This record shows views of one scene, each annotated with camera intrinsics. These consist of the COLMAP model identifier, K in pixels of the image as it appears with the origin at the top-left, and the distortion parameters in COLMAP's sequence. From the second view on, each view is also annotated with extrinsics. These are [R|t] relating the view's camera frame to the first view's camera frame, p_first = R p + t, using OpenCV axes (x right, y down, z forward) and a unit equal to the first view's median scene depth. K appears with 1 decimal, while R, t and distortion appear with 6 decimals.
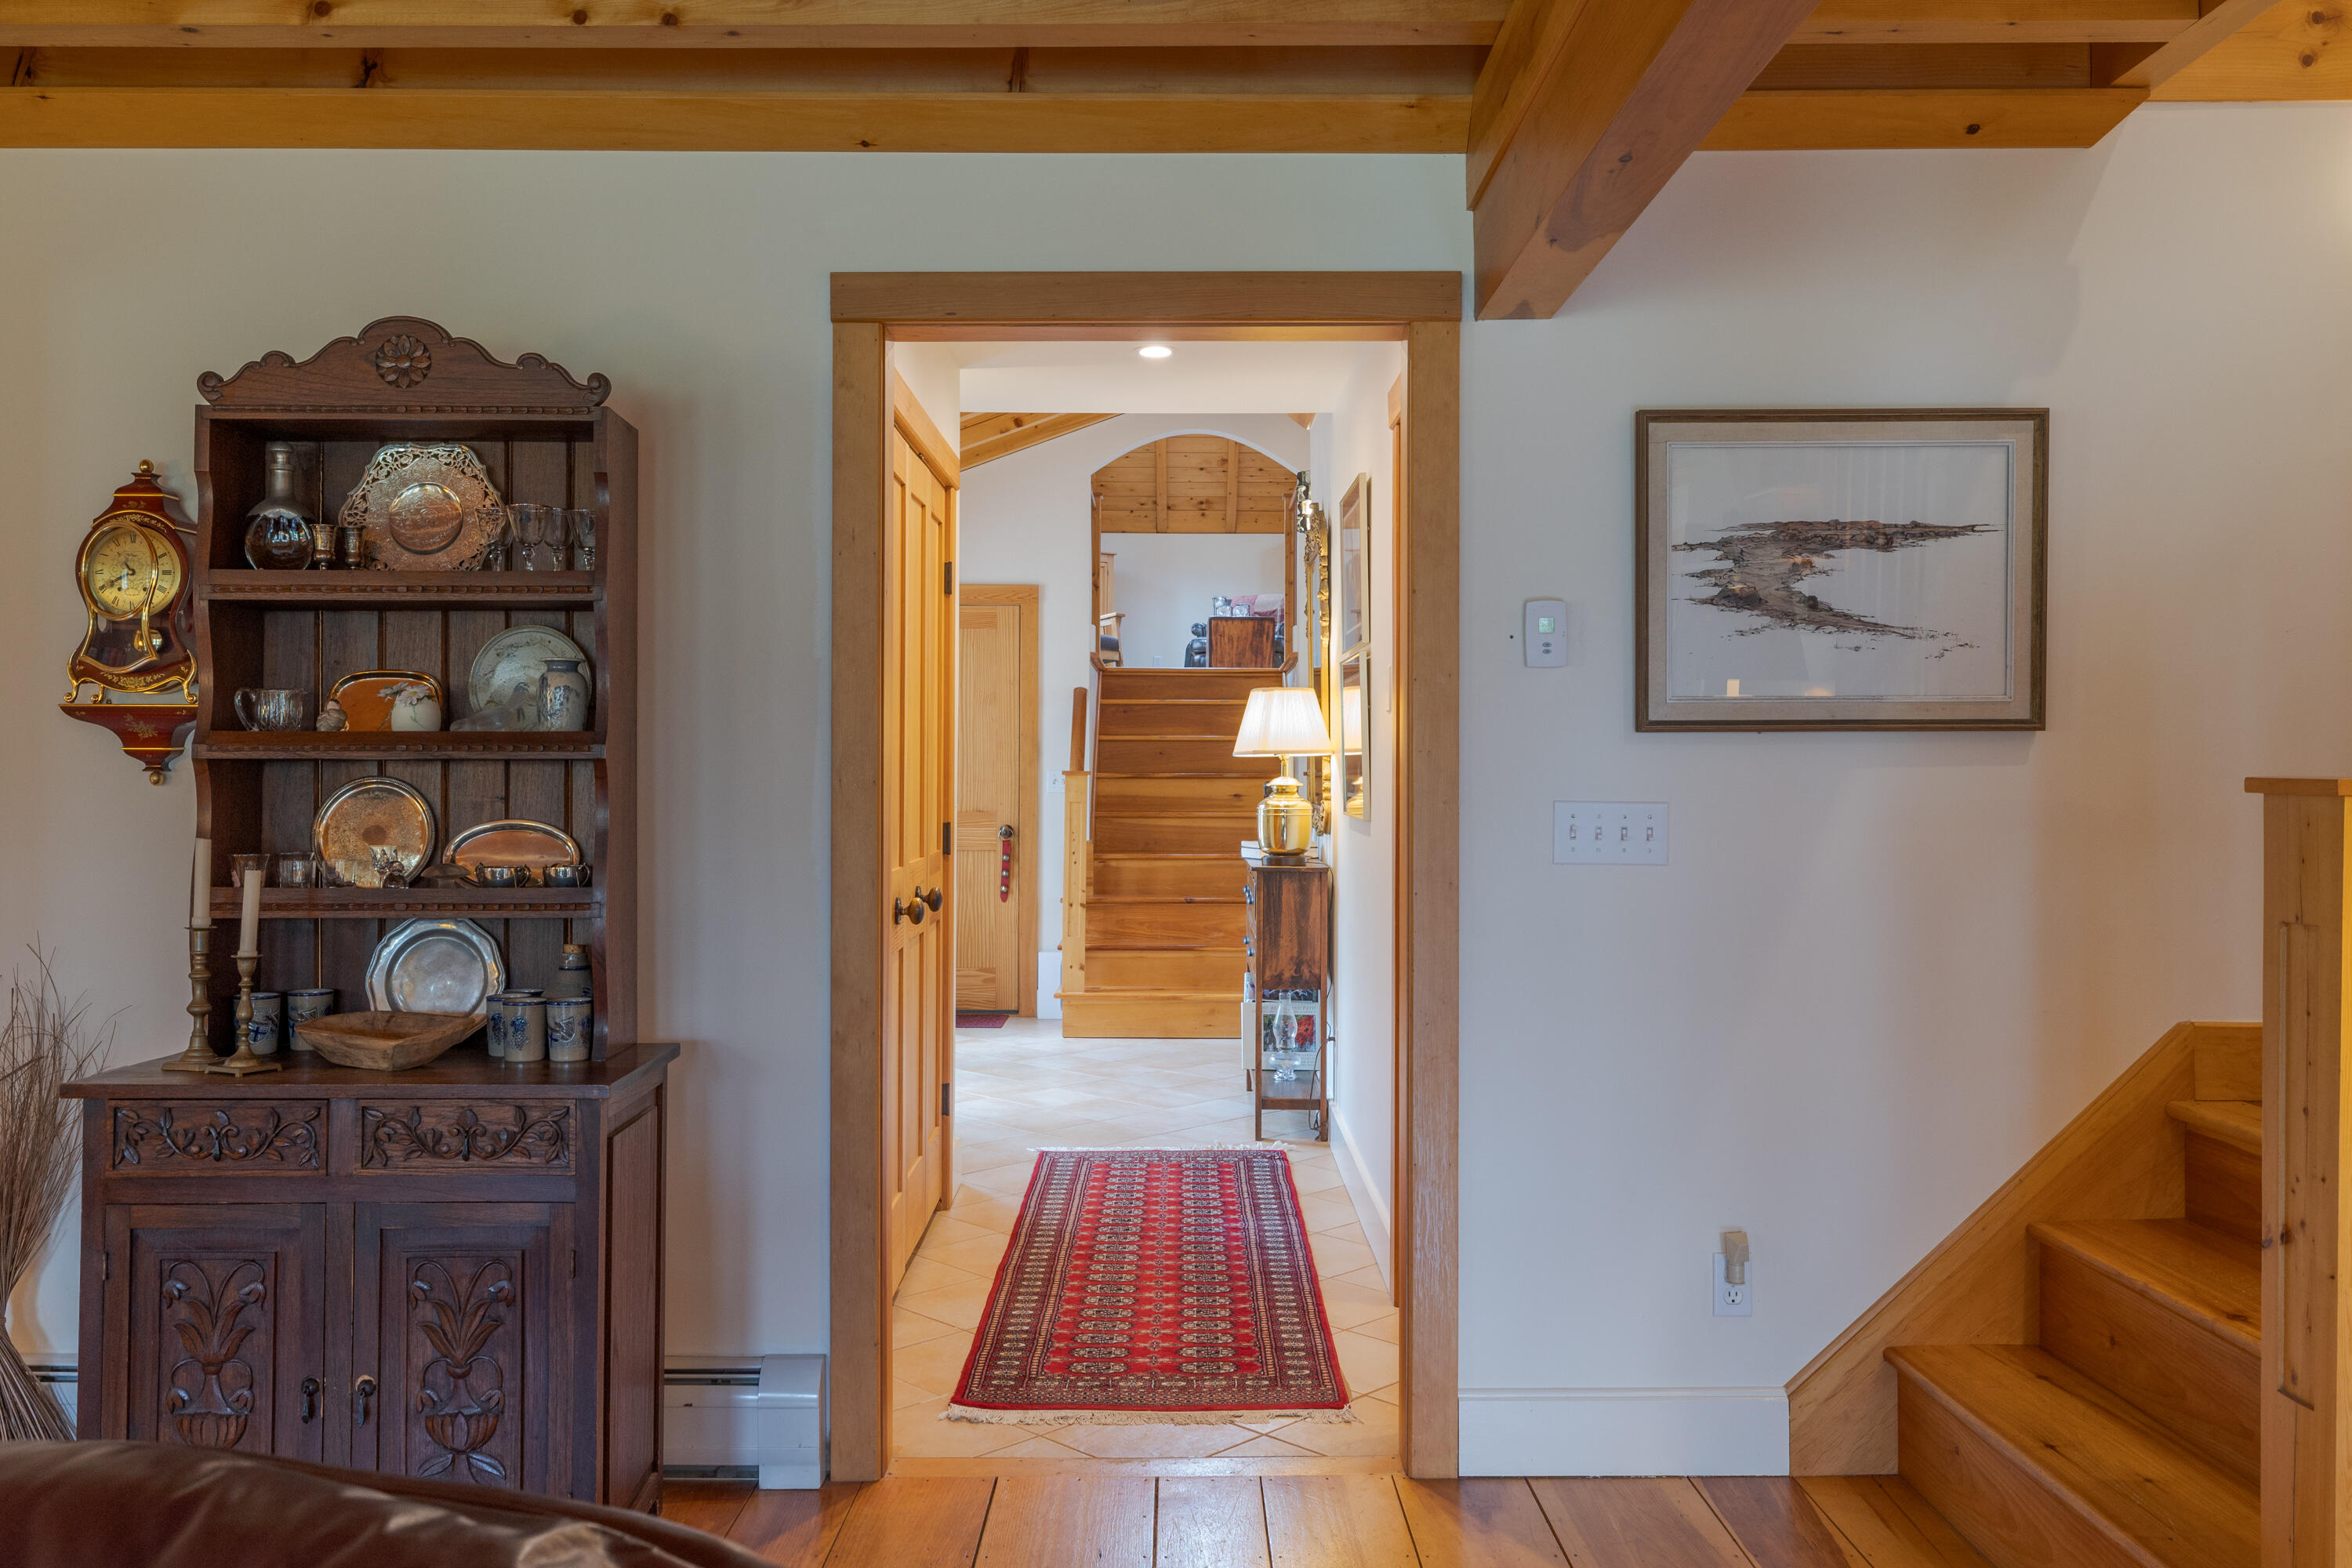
lens RADIAL K [[1918.2, 0, 1174.6], [0, 1918.2, 767.0], [0, 0, 1]] dist [-0.002183, 0.000880]
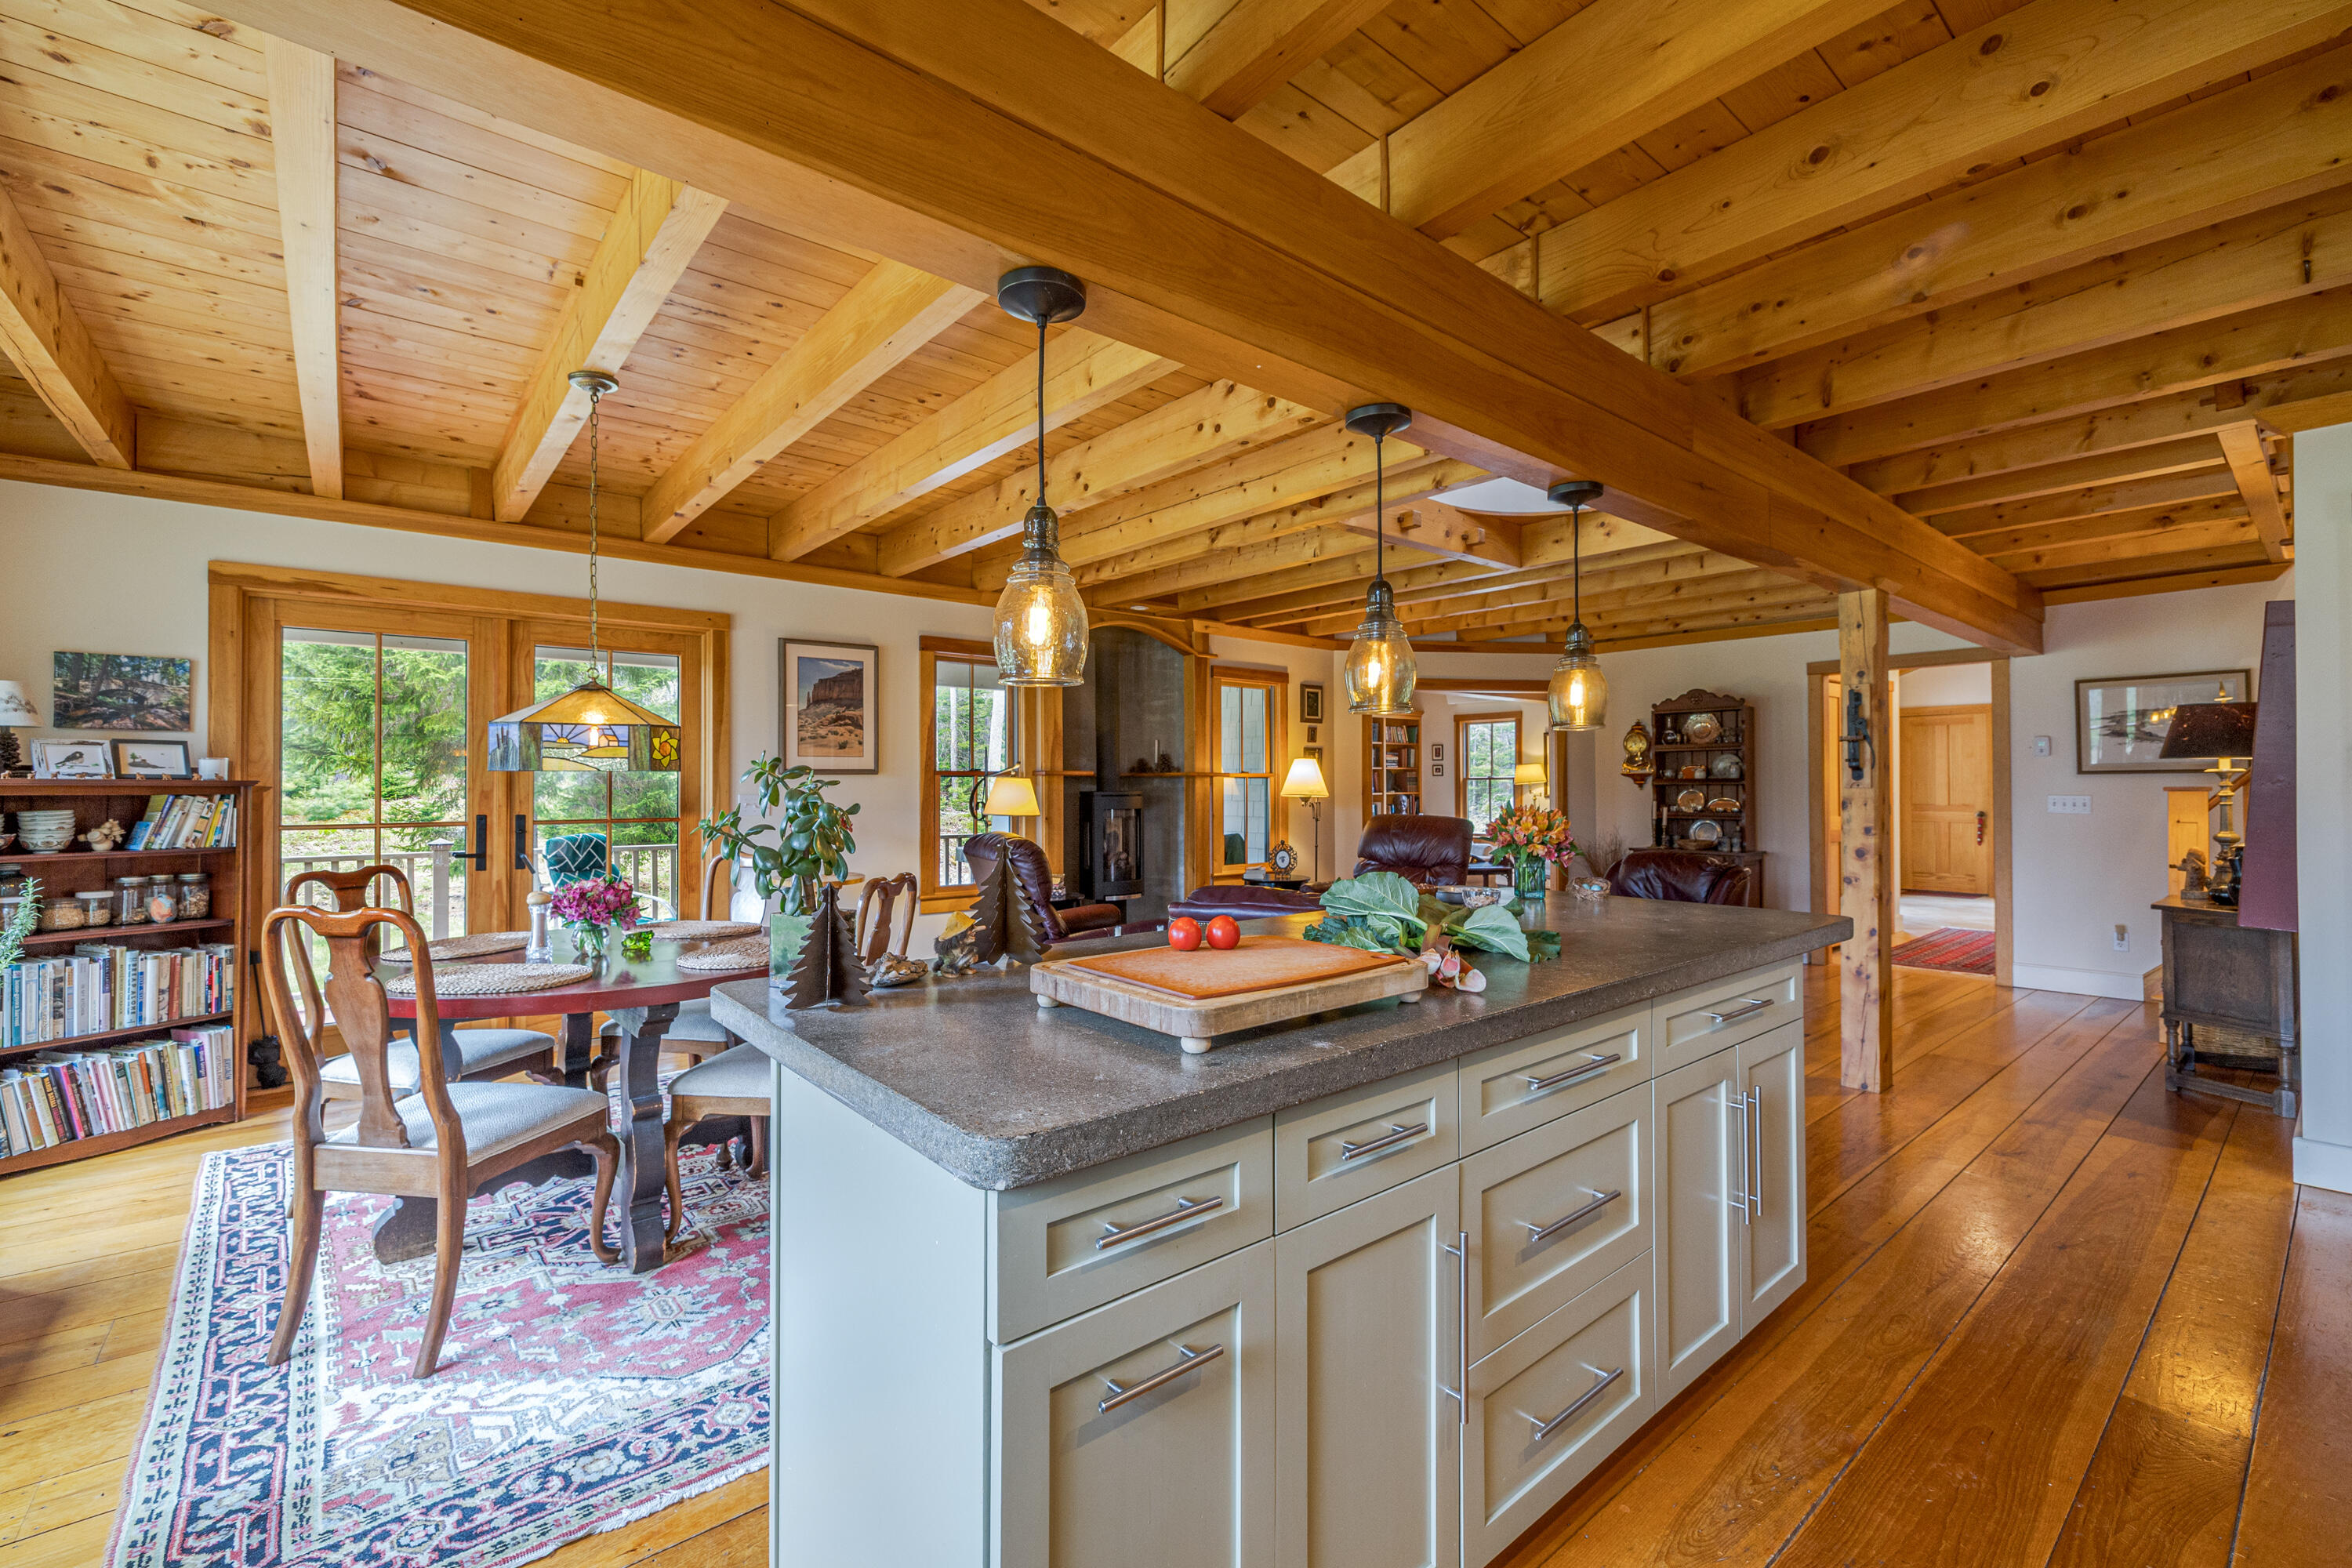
lens RADIAL K [[995.7, 0, 1172.0], [0, 995.7, 771.0], [0, 0, 1]] dist [0.001056, 0.000062]
pose [[0.639046, -0.015976, -0.769002, 0.607953], [0.003007, 0.999829, -0.018273, 0.003713], [0.769162, 0.009365, 0.638985, -1.442563]]
